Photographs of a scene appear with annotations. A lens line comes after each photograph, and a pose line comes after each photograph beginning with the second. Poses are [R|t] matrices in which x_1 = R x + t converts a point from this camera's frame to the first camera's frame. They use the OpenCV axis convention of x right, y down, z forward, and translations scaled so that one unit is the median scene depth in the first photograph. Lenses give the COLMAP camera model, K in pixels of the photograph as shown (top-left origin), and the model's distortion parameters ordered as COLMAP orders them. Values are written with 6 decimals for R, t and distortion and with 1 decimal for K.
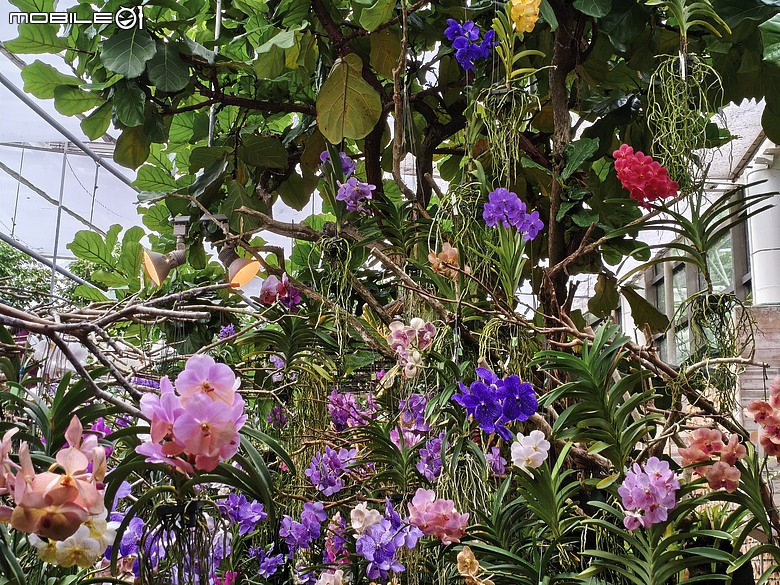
lens RADIAL K [[1207.4, 0, 387.1], [0, 1207.4, 292.6], [0, 0, 1]] dist [0.067560, 0.000000]
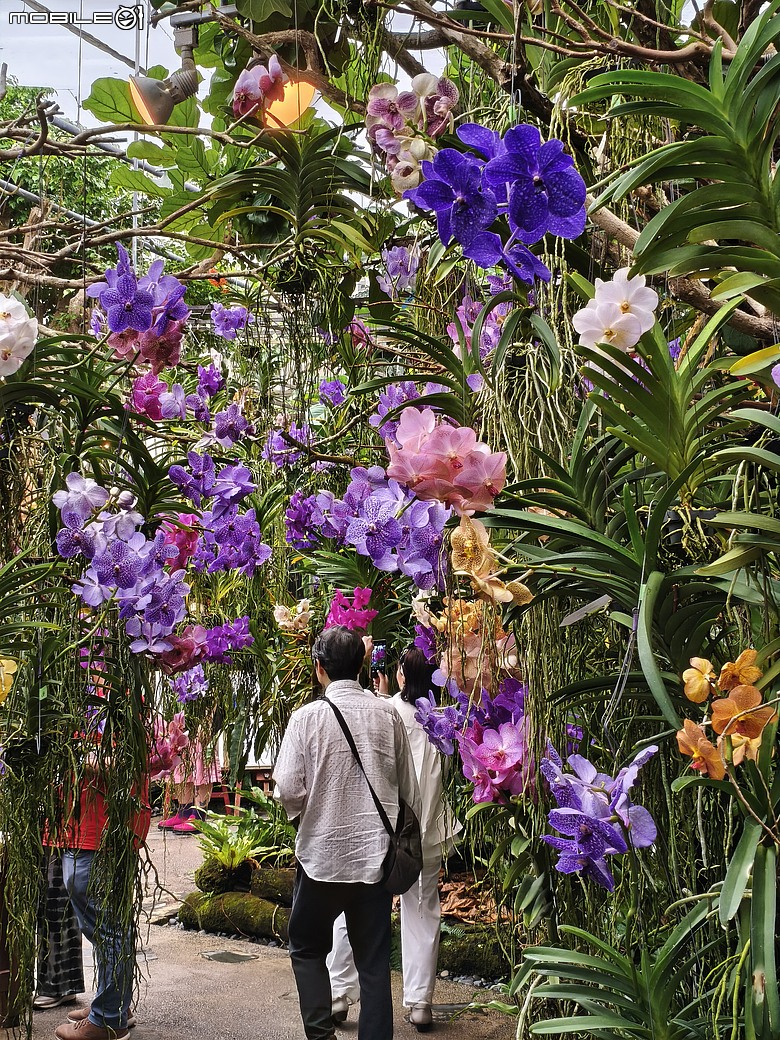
lens RADIAL K [[1609.9, 0, 393.4], [0, 1609.9, 522.8], [0, 0, 1]] dist [0.067560, 0.000000]
pose [[0.980866, -0.028633, -0.192570, 0.148502], [0.063333, 0.982254, 0.176541, 0.092848], [0.184097, -0.185359, 0.965272, 0.359674]]
